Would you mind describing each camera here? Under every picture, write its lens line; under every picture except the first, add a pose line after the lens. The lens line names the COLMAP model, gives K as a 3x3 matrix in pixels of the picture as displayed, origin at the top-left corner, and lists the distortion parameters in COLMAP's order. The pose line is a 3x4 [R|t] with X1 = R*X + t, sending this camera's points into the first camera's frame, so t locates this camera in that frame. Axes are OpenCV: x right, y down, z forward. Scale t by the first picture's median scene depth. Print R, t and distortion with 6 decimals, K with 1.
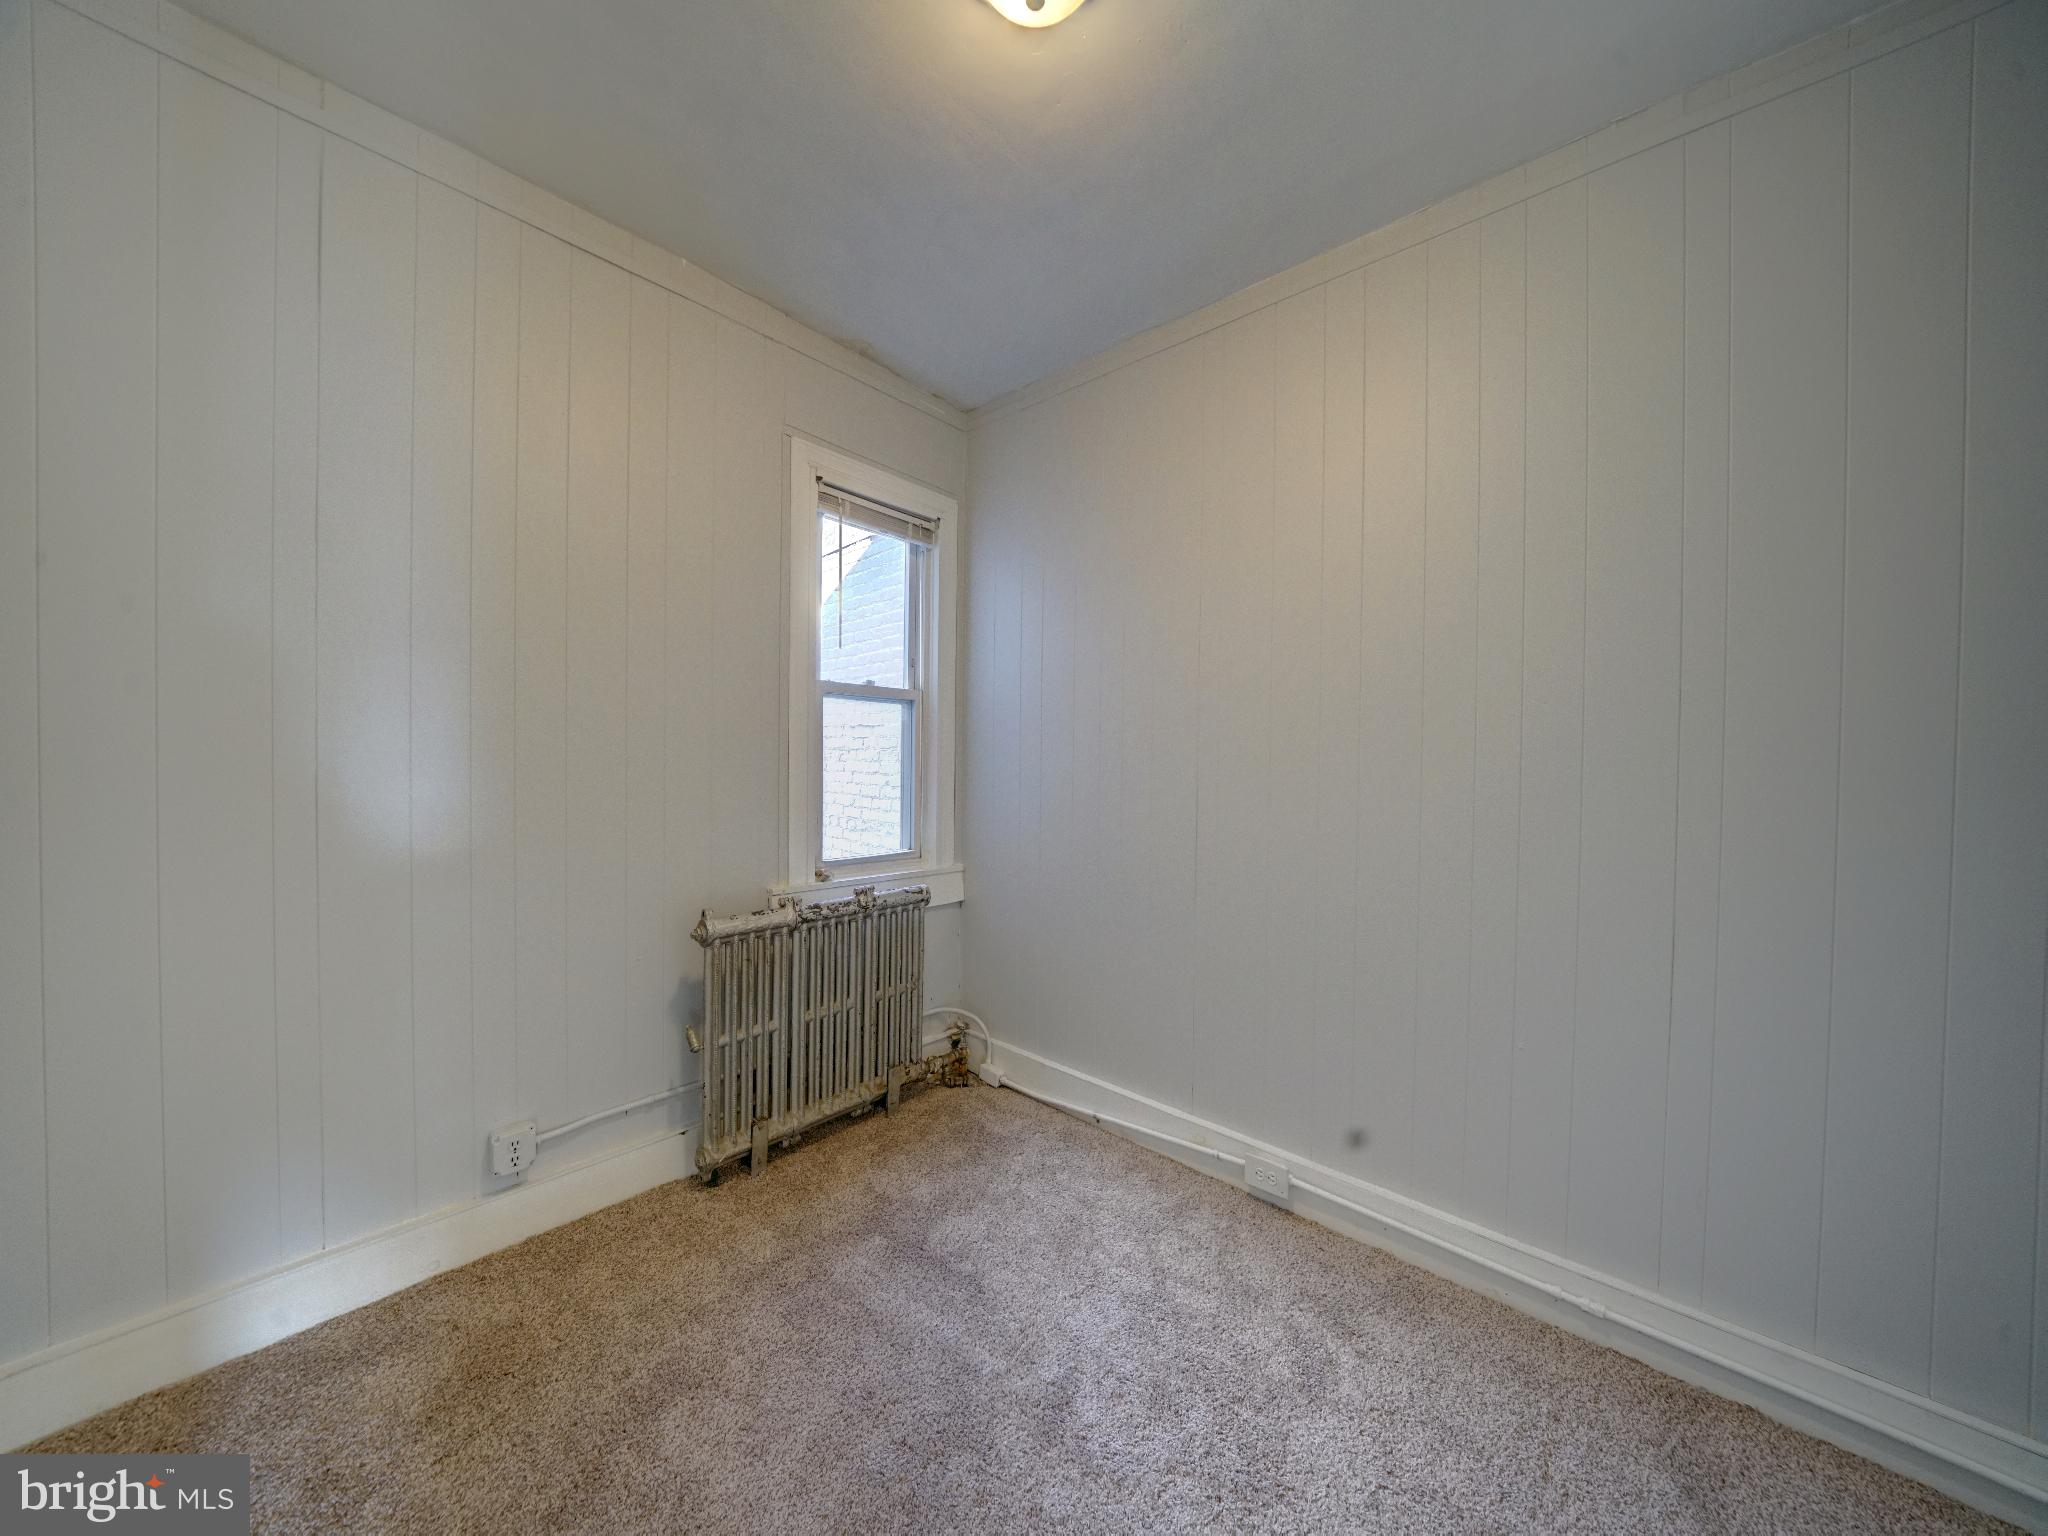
lens RADIAL K [[726.4, 0, 1012.7], [0, 726.4, 773.5], [0, 0, 1]] dist [-0.022349, 0.002798]
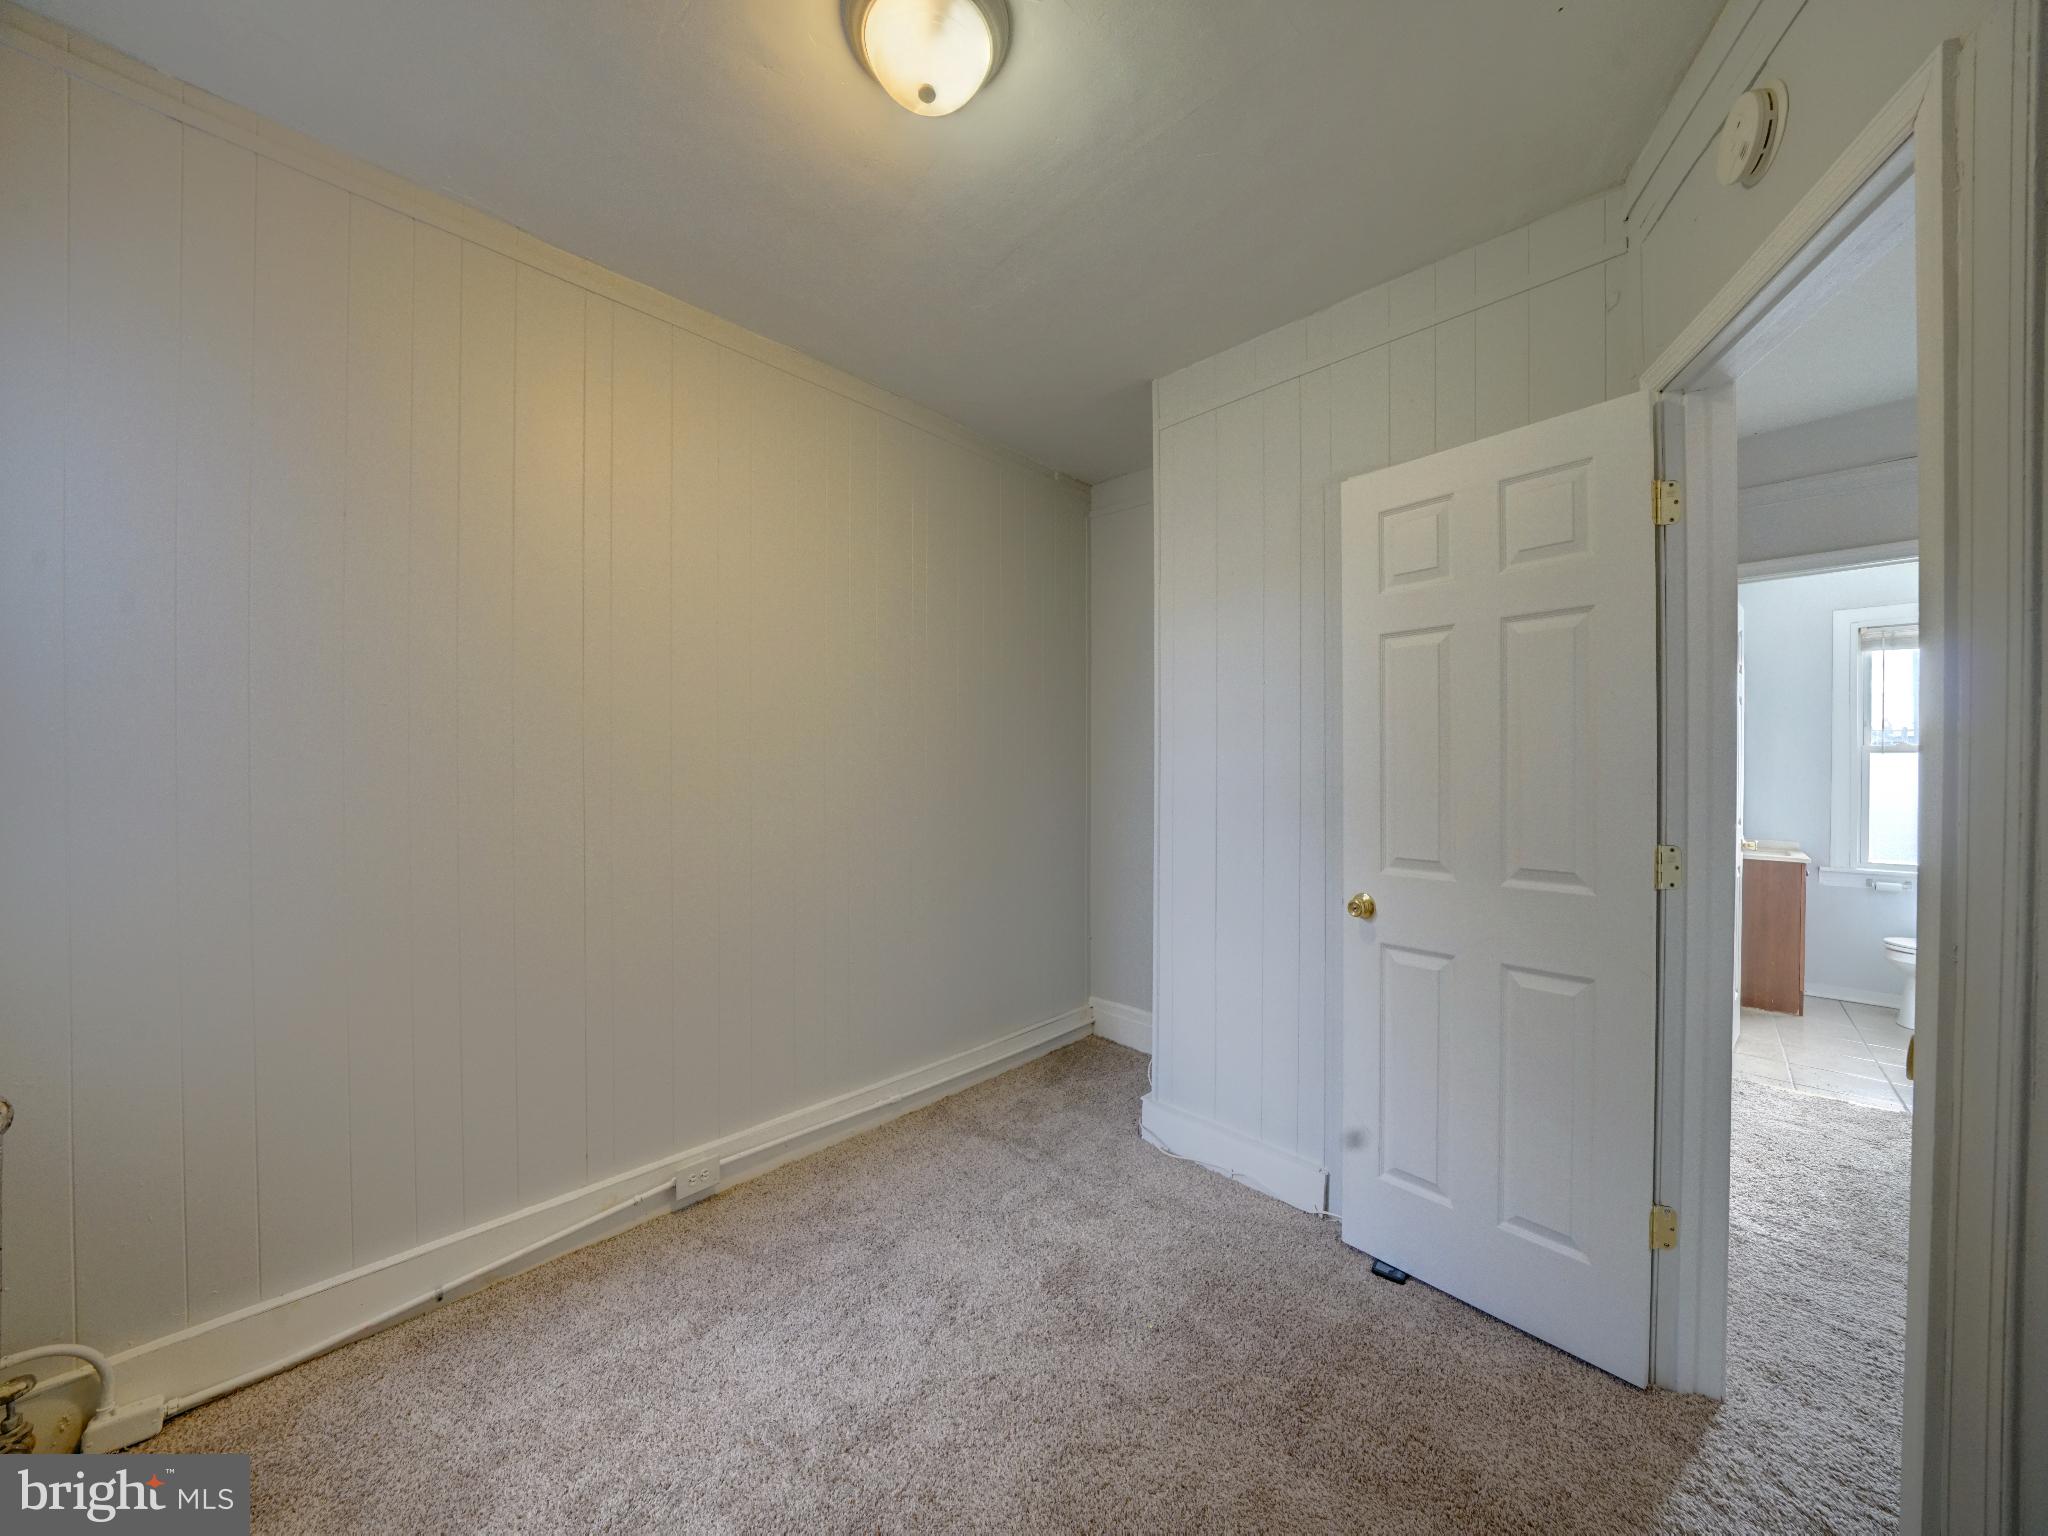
lens RADIAL K [[726.4, 0, 1012.7], [0, 726.4, 773.5], [0, 0, 1]] dist [-0.022349, 0.002798]
pose [[0.004469, -0.026516, 0.999638, -0.655130], [0.002176, 0.999646, 0.026506, -0.049366], [-0.999988, 0.002057, 0.004525, 0.529047]]
